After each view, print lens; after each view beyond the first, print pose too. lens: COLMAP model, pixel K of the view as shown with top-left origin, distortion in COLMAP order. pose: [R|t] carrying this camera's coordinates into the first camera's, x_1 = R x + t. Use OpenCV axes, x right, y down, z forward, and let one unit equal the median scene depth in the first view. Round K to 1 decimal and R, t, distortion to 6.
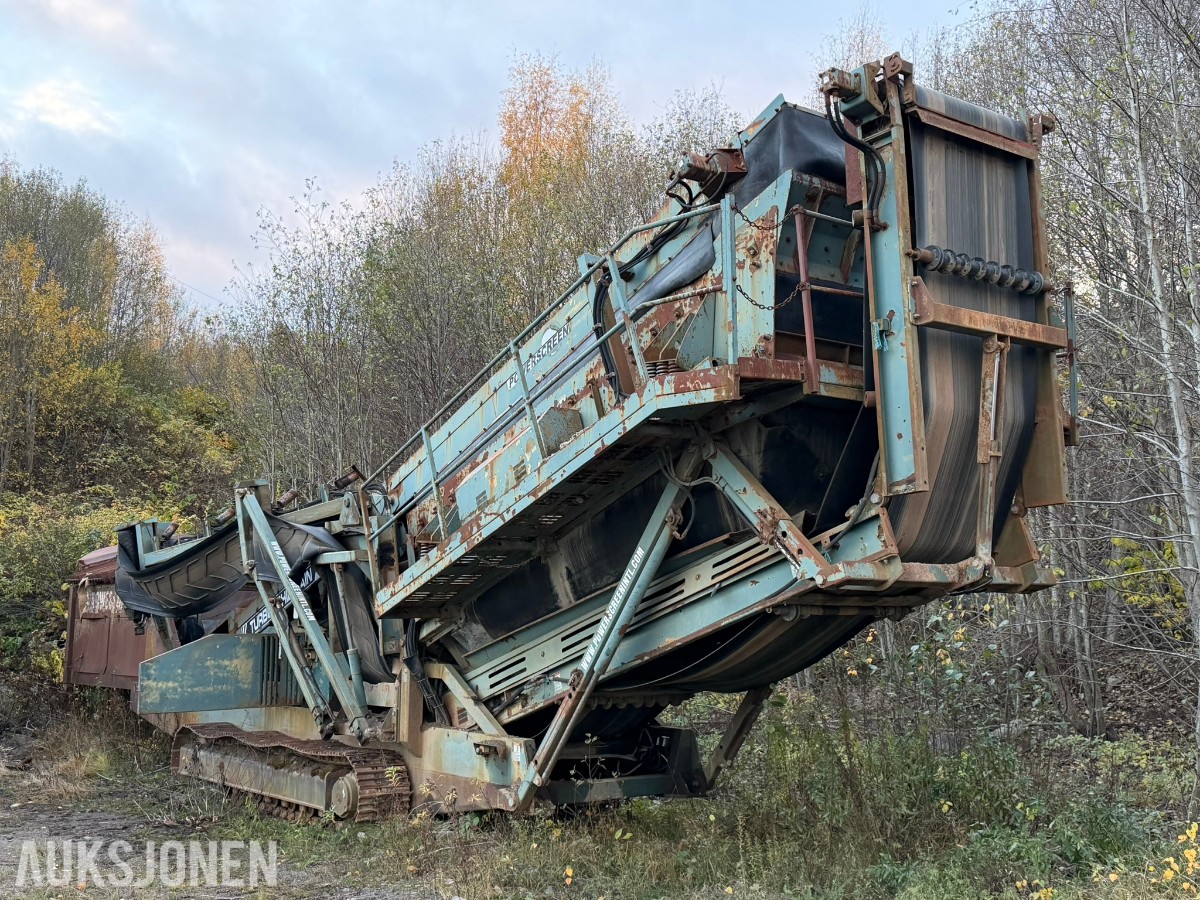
lens RADIAL K [[1031.9, 0, 600.3], [0, 1031.9, 454.6], [0, 0, 1]] dist [0.065684, -0.005251]
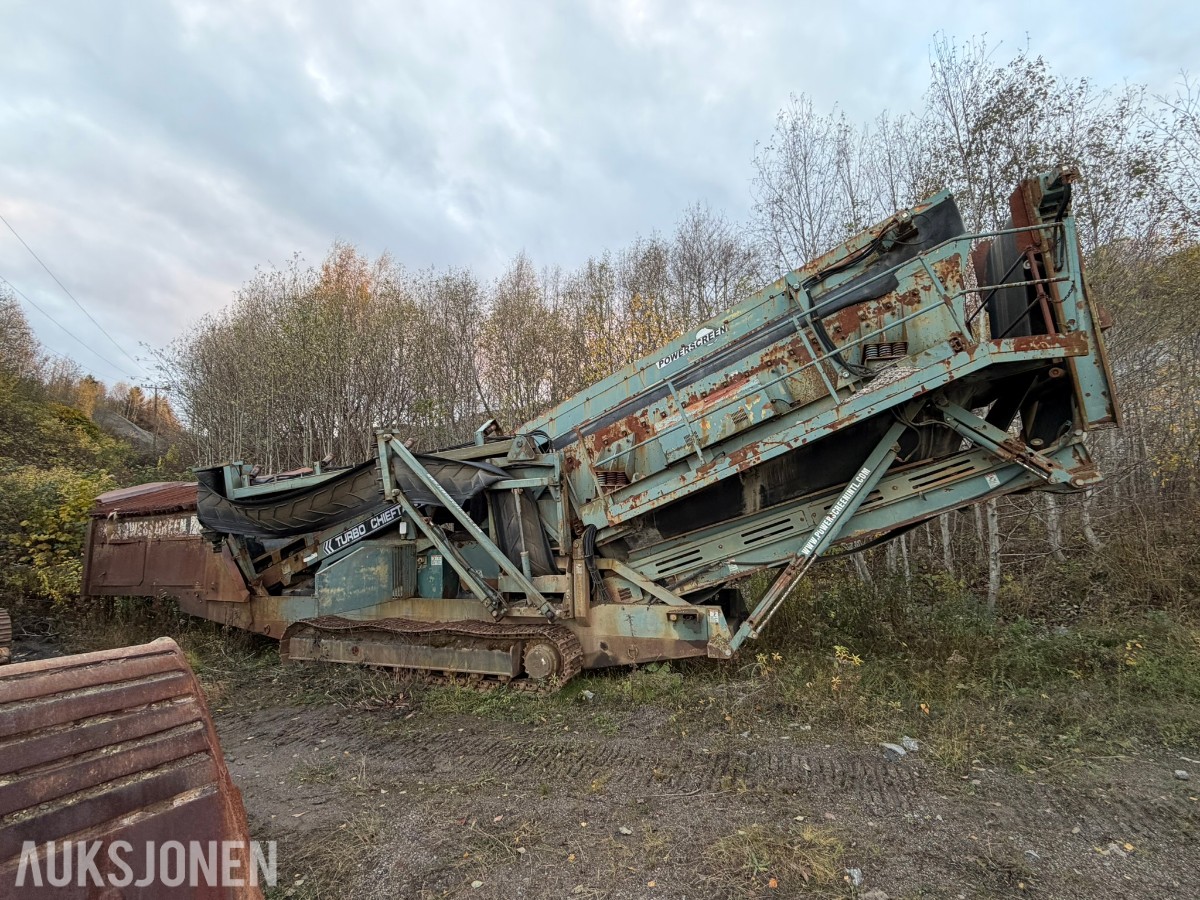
lens RADIAL K [[475.2, 0, 598.3], [0, 475.2, 447.2], [0, 0, 1]] dist [-0.003077, 0.003284]
pose [[0.893081, 0.038387, 0.448255, -0.507595], [-0.031429, 0.999242, -0.022954, 0.073374], [-0.448797, 0.006412, 0.893611, 0.475213]]
